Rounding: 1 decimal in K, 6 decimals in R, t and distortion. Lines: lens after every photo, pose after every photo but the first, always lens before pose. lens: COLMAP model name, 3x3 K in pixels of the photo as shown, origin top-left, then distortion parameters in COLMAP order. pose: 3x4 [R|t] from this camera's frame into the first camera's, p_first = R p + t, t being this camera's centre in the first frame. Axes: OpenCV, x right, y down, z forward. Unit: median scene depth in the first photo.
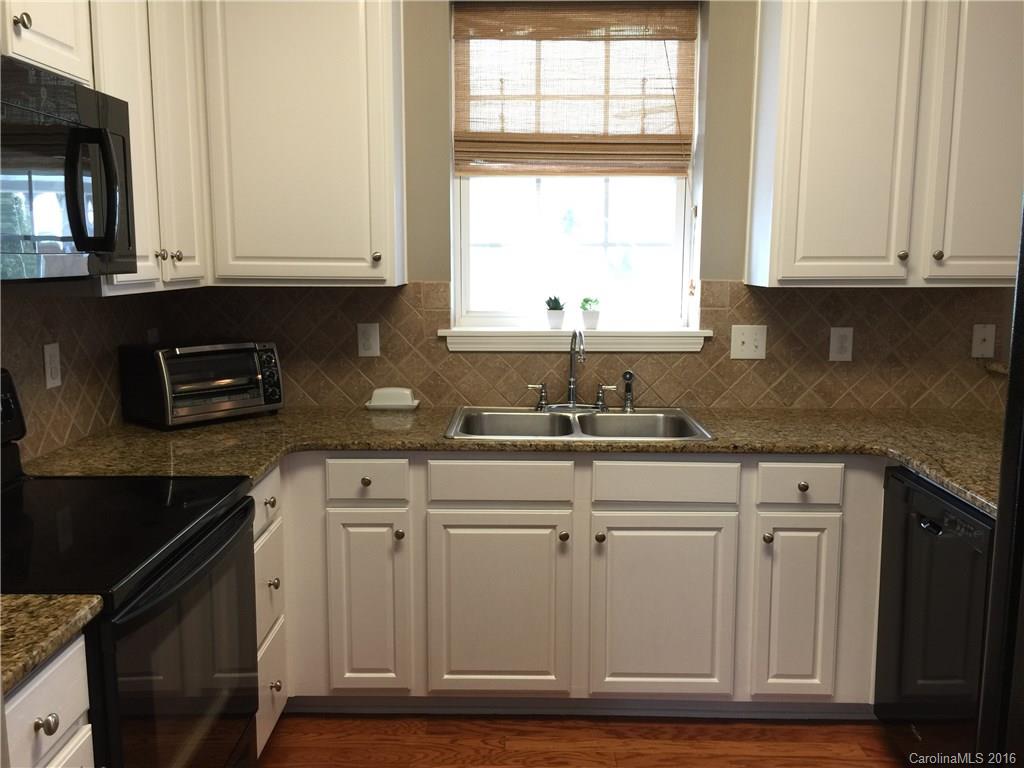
lens RADIAL K [[875.5, 0, 513.9], [0, 875.5, 384.0], [0, 0, 1]] dist [0.016676, 0.001948]
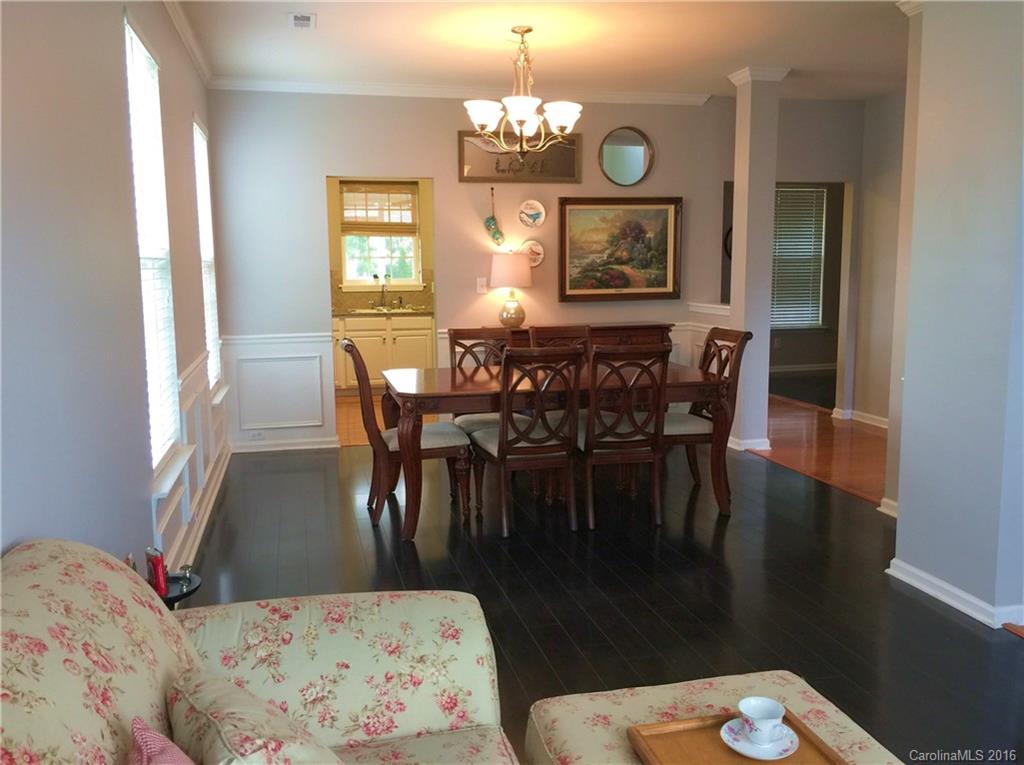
lens RADIAL K [[875.5, 0, 513.7], [0, 875.5, 381.0], [0, 0, 1]] dist [0.016676, 0.001948]
pose [[0.968934, -0.046634, 0.242884, -0.256259], [0.050849, 0.998645, -0.011111, 0.344657], [-0.242036, 0.023117, 0.969992, -2.164912]]
